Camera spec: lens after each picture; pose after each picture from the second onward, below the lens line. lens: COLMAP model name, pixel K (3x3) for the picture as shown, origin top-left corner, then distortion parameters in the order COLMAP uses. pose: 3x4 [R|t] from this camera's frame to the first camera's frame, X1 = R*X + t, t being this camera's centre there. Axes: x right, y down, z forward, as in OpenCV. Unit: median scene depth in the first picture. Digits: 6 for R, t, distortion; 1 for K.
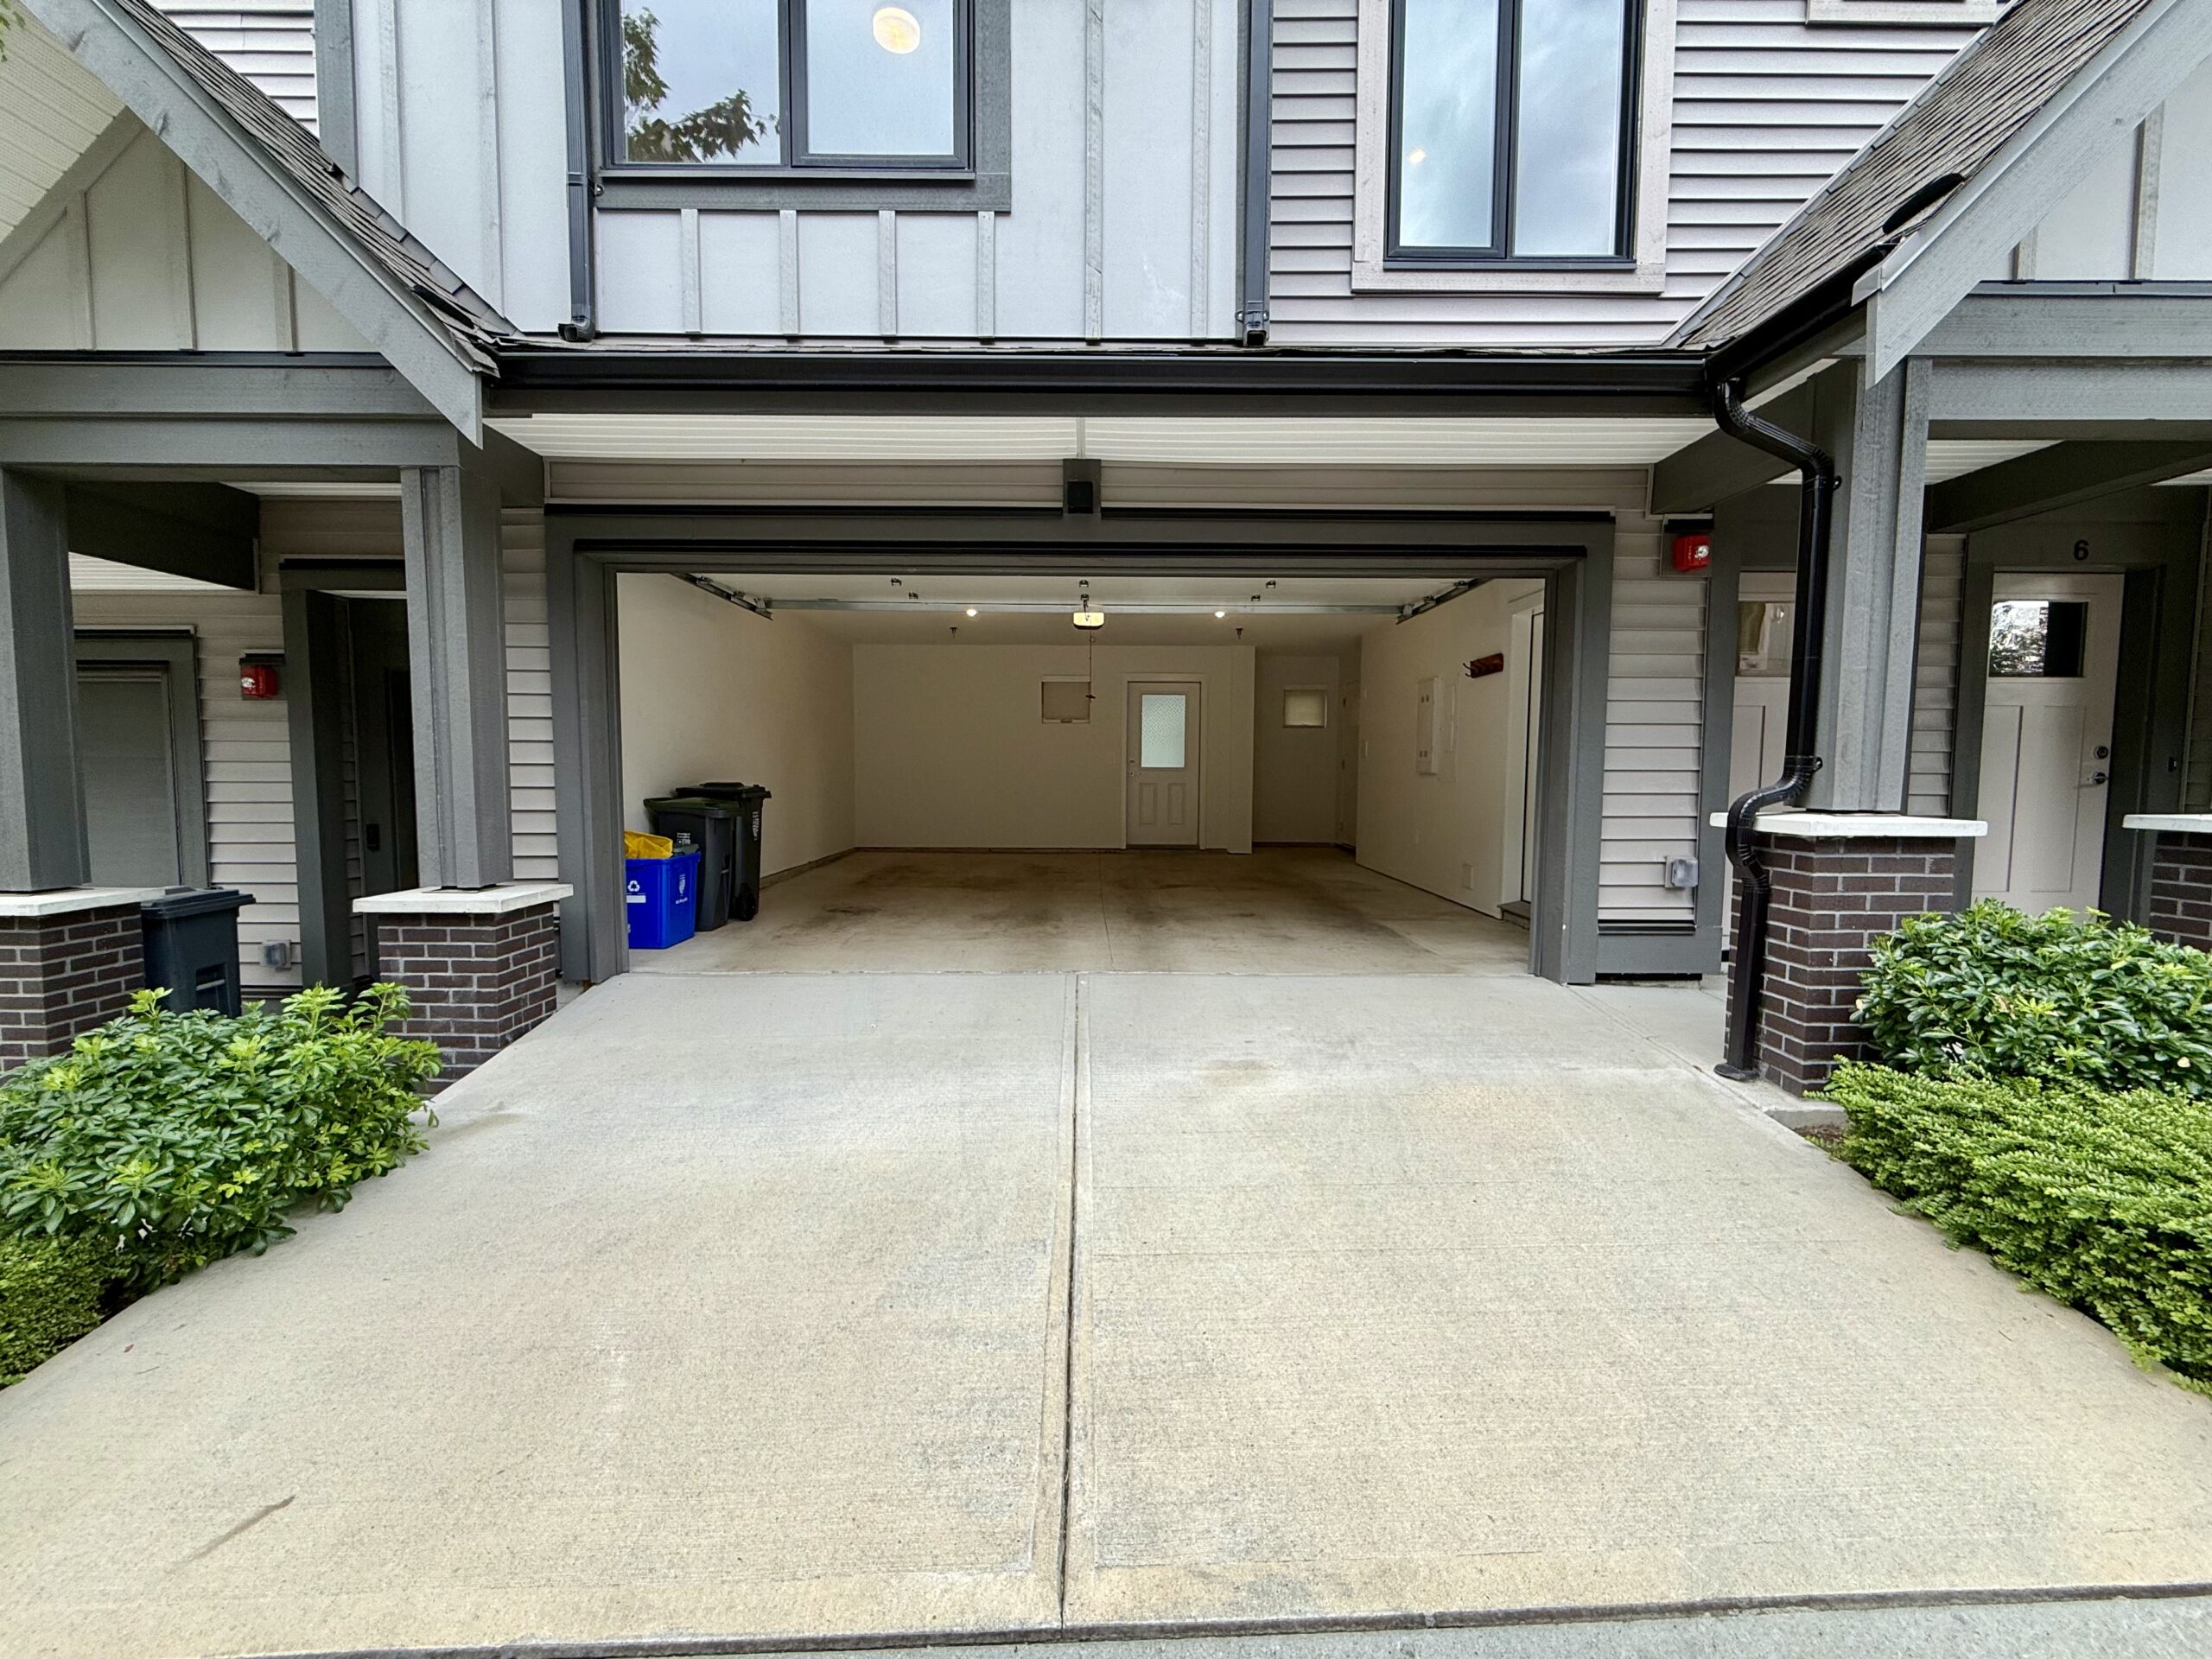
lens RADIAL K [[881.7, 0, 1100.3], [0, 881.7, 824.3], [0, 0, 1]] dist [-0.000062, -0.000149]
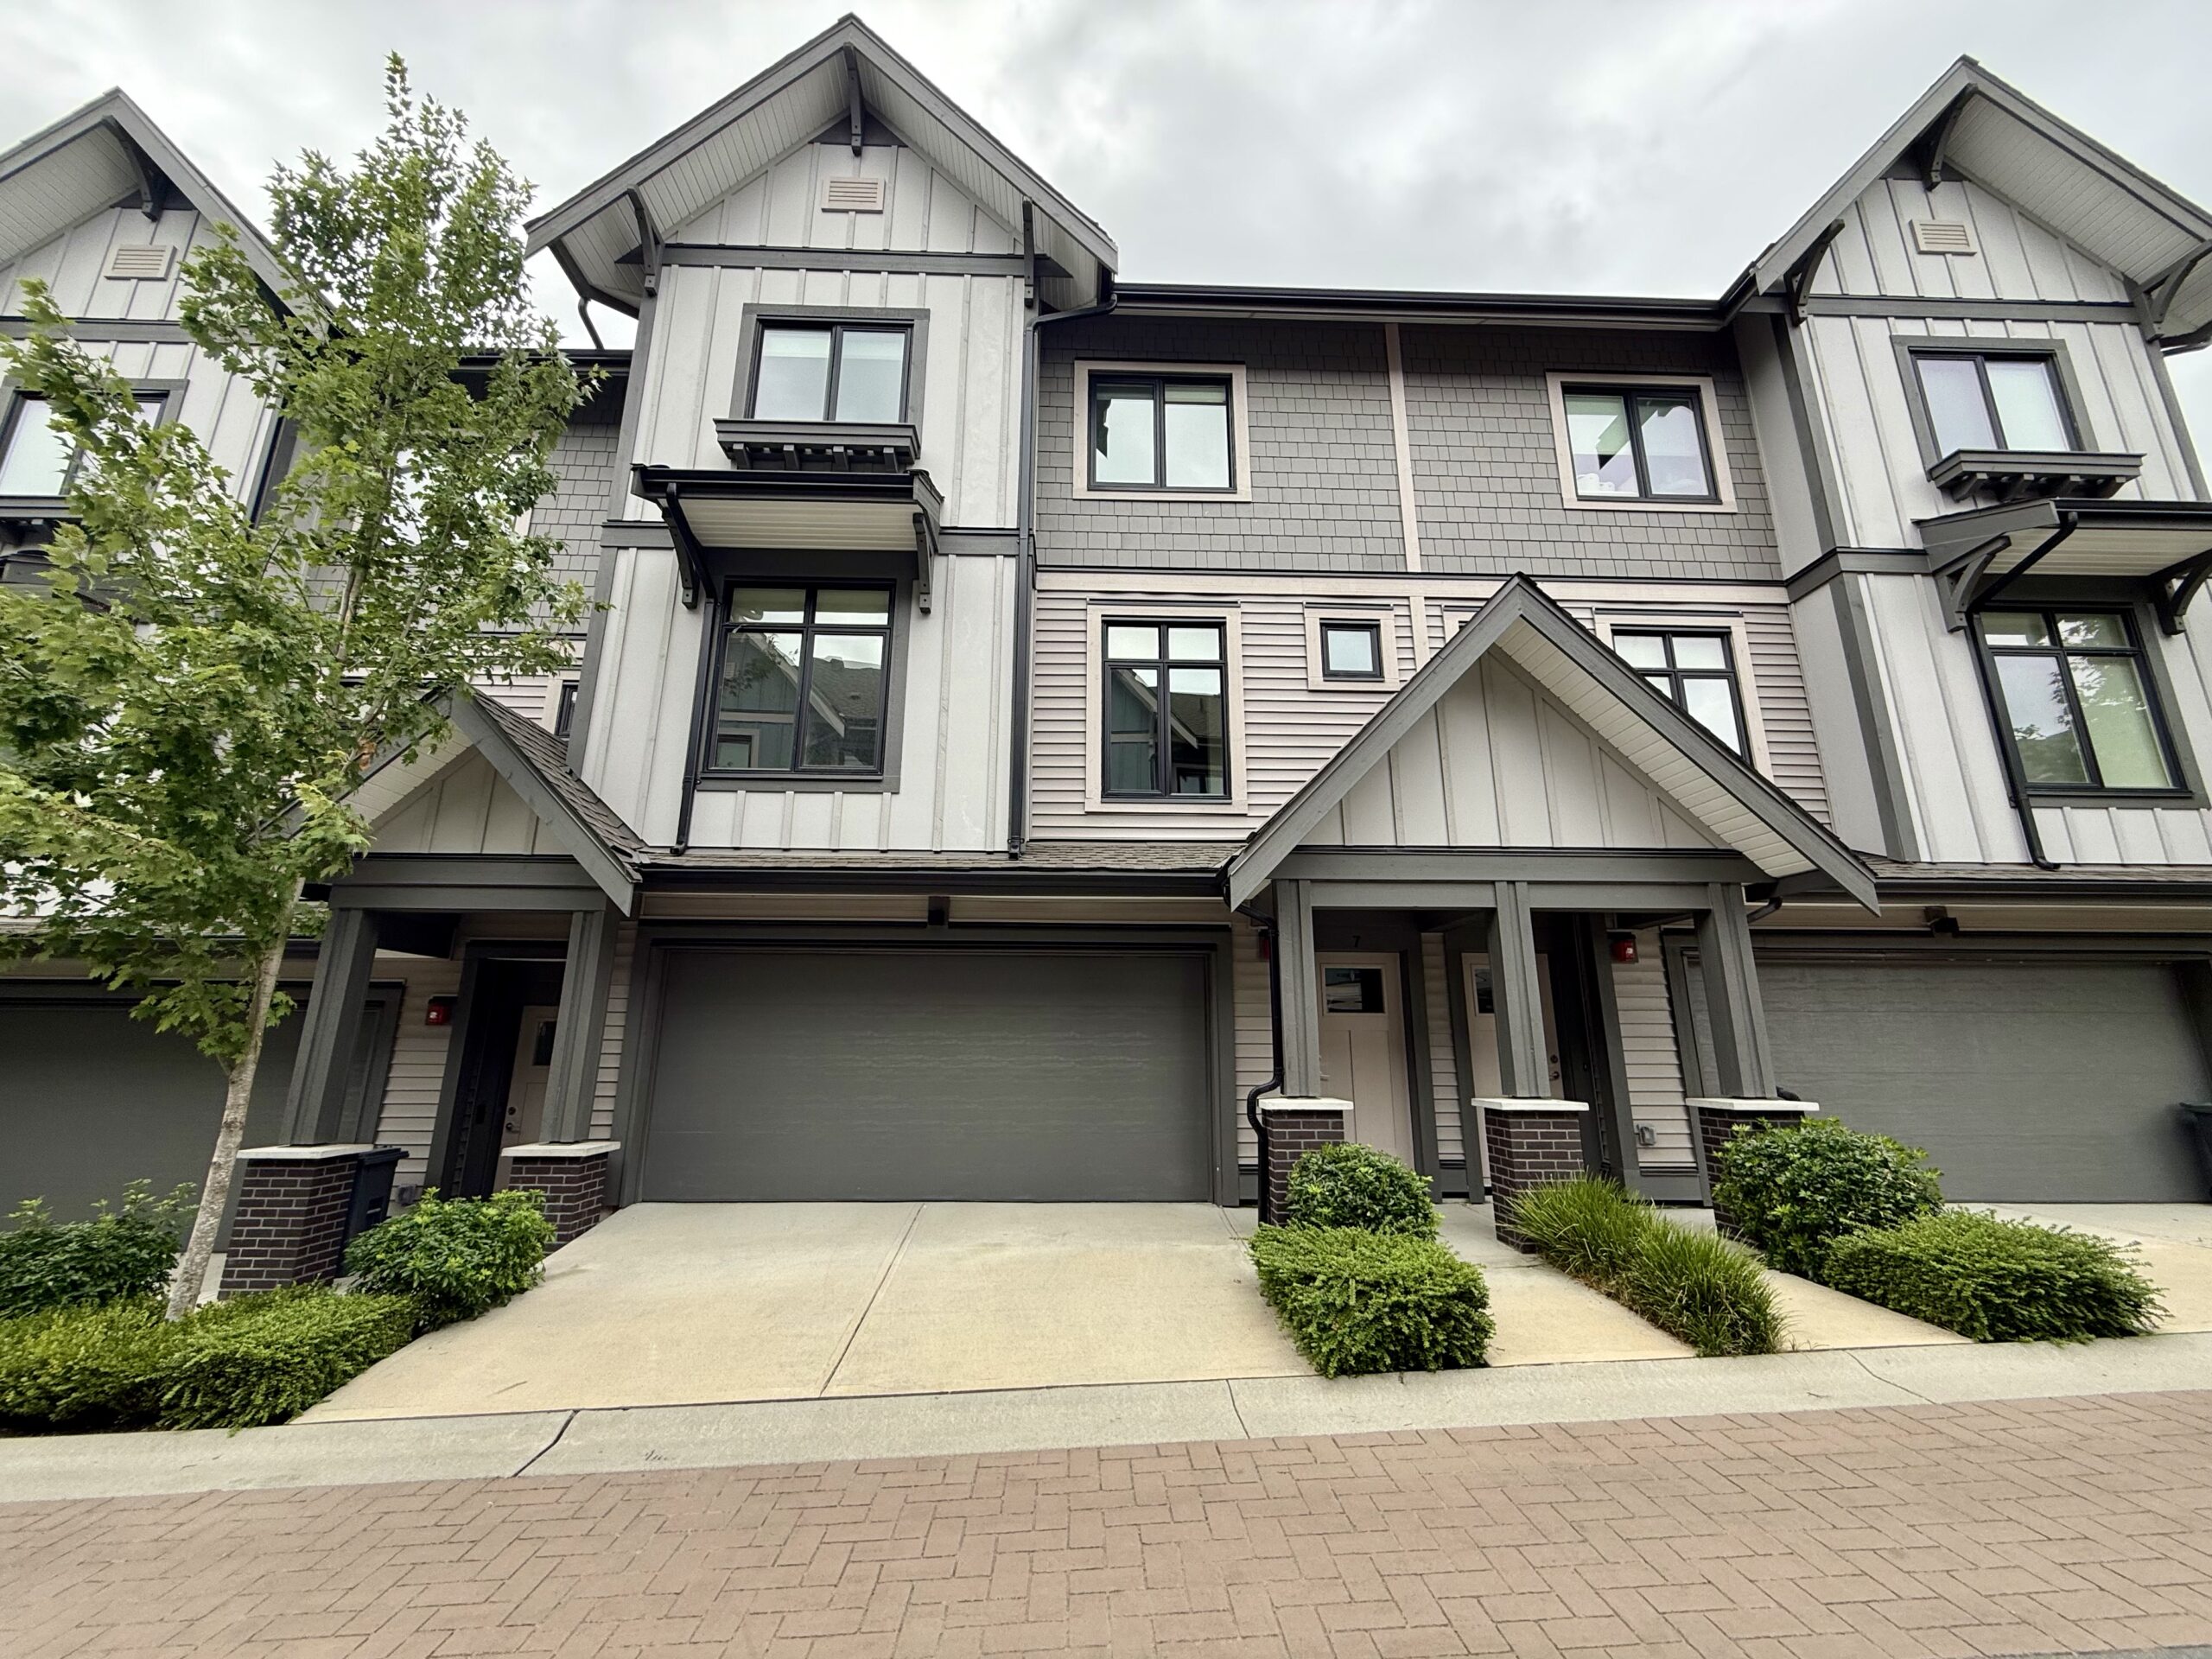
lens RADIAL K [[881.7, 0, 1102.6], [0, 881.7, 826.8], [0, 0, 1]] dist [-0.000062, -0.000149]
pose [[0.999721, 0.006709, 0.022650, 0.314389], [0.000527, 0.952243, -0.305342, 0.010445], [-0.023616, 0.305269, 0.951973, -0.908186]]
